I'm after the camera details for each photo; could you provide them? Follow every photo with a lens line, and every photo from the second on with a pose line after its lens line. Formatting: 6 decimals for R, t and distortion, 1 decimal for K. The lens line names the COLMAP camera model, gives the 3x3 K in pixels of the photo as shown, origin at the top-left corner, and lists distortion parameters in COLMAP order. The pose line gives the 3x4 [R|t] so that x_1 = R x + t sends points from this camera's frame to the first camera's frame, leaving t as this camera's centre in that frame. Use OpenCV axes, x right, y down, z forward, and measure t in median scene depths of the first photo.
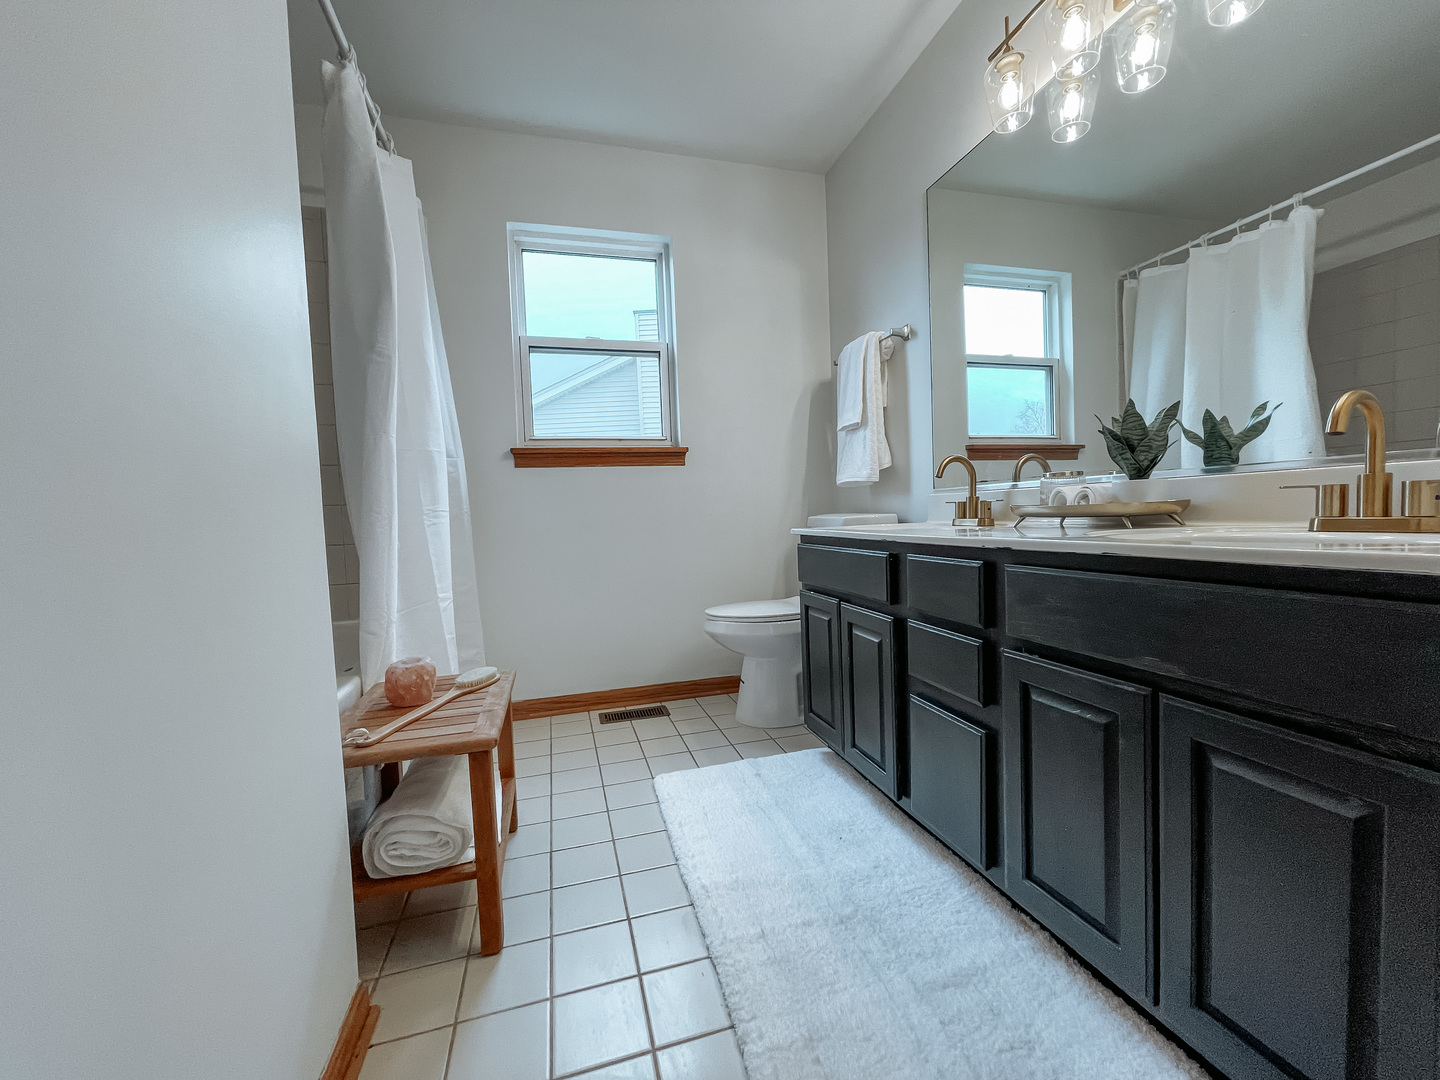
lens RADIAL K [[594.7, 0, 720.0], [0, 594.7, 540.0], [0, 0, 1]] dist [-0.001966, -0.000396]
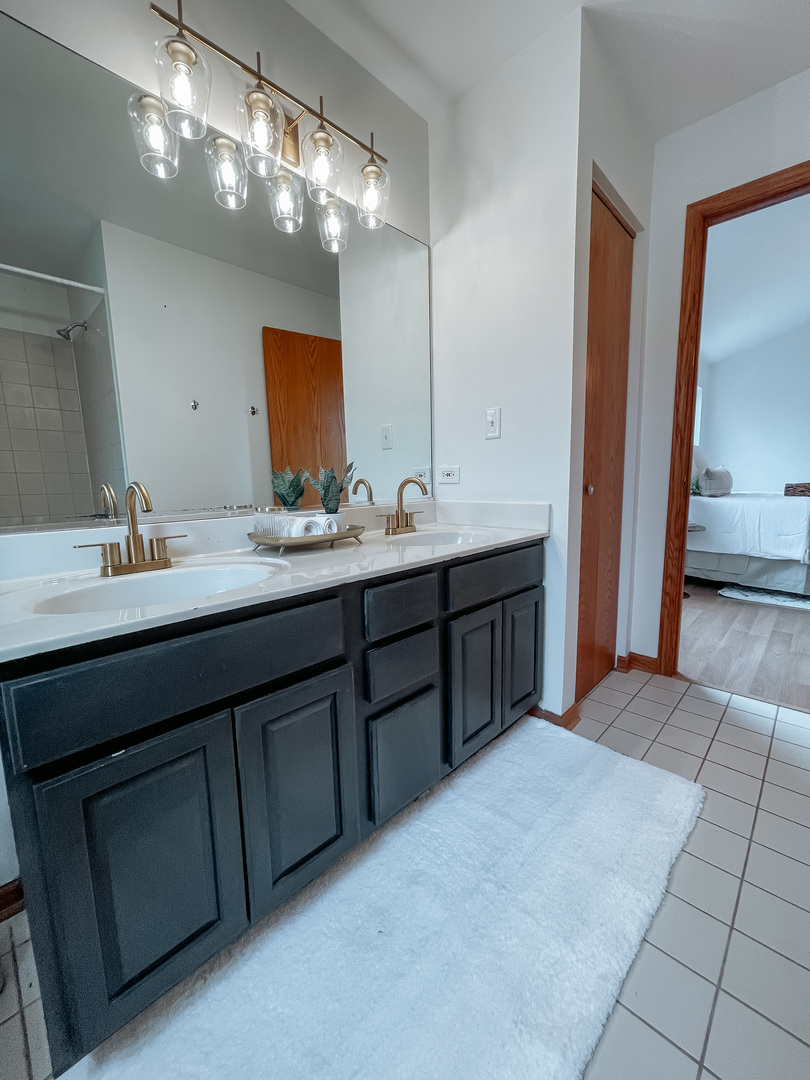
lens RADIAL K [[446.0, 0, 405.0], [0, 446.0, 540.0], [0, 0, 1]] dist [-0.001966, -0.000396]
pose [[-0.509803, -0.070812, 0.857372, -0.412946], [0.083270, 0.987865, 0.131103, -0.179120], [-0.856252, 0.138230, -0.497720, 1.534382]]
